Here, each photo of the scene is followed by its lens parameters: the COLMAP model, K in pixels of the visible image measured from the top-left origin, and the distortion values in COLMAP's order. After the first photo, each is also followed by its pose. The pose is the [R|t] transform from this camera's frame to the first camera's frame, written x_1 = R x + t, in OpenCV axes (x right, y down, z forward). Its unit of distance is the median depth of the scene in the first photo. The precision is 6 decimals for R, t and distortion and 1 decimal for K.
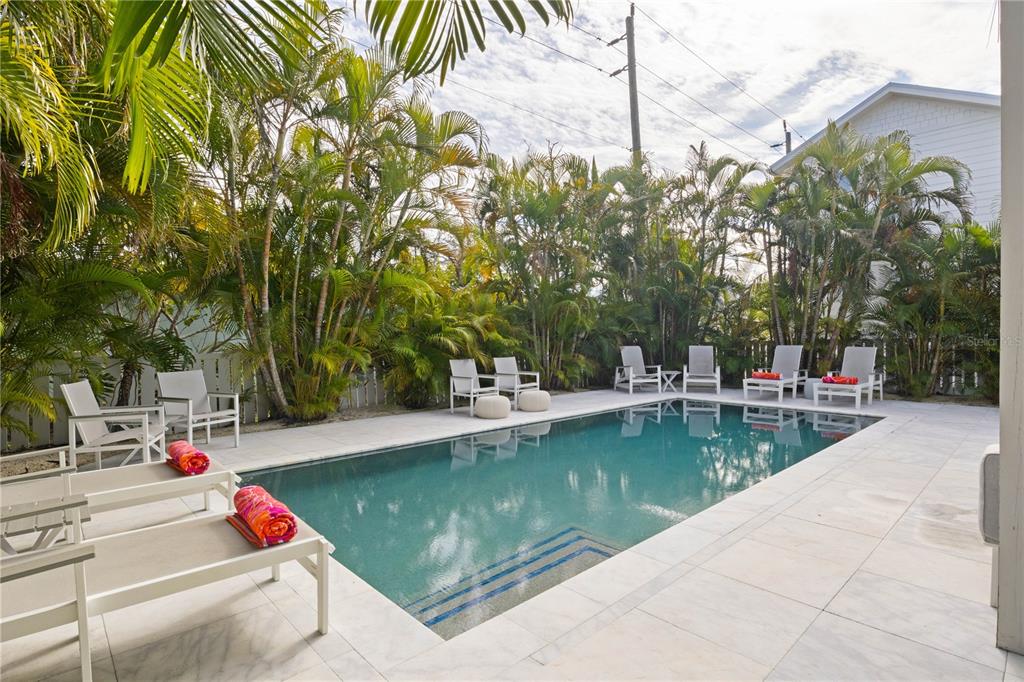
lens RADIAL K [[509.5, 0, 512.0], [0, 509.5, 341.0], [0, 0, 1]] dist [-0.005651, 0.000276]
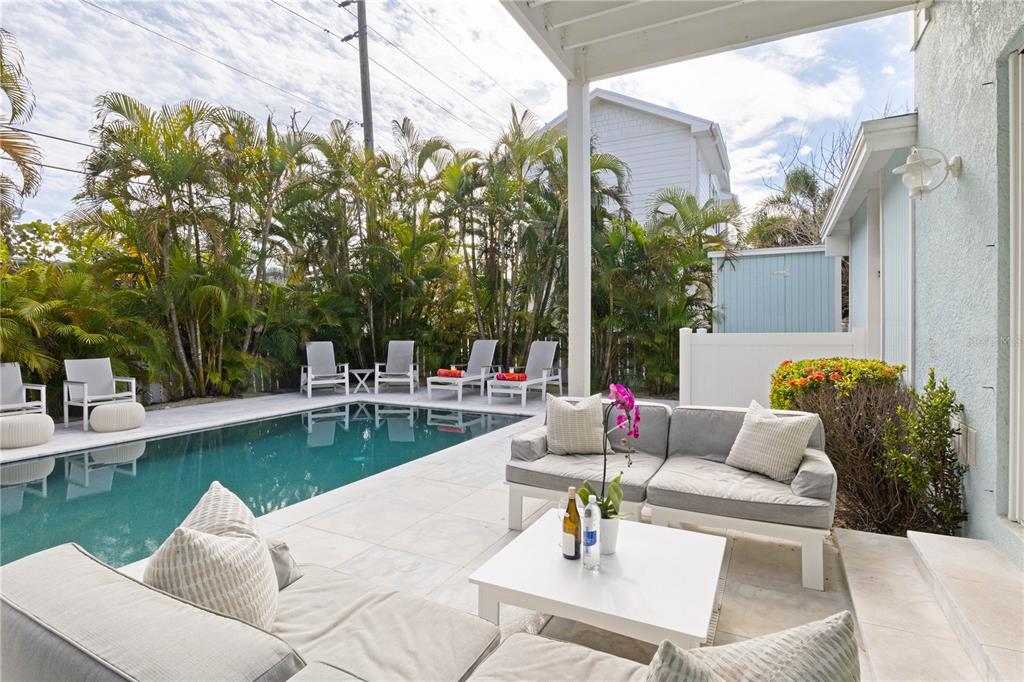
lens RADIAL K [[514.4, 0, 513.7], [0, 514.4, 327.7], [0, 0, 1]] dist [-0.001155, 0.000864]
pose [[0.943766, 0.002387, 0.330605, 0.257986], [0.001924, 0.999917, -0.012712, -0.001693], [-0.330608, 0.012633, 0.943684, 0.069584]]
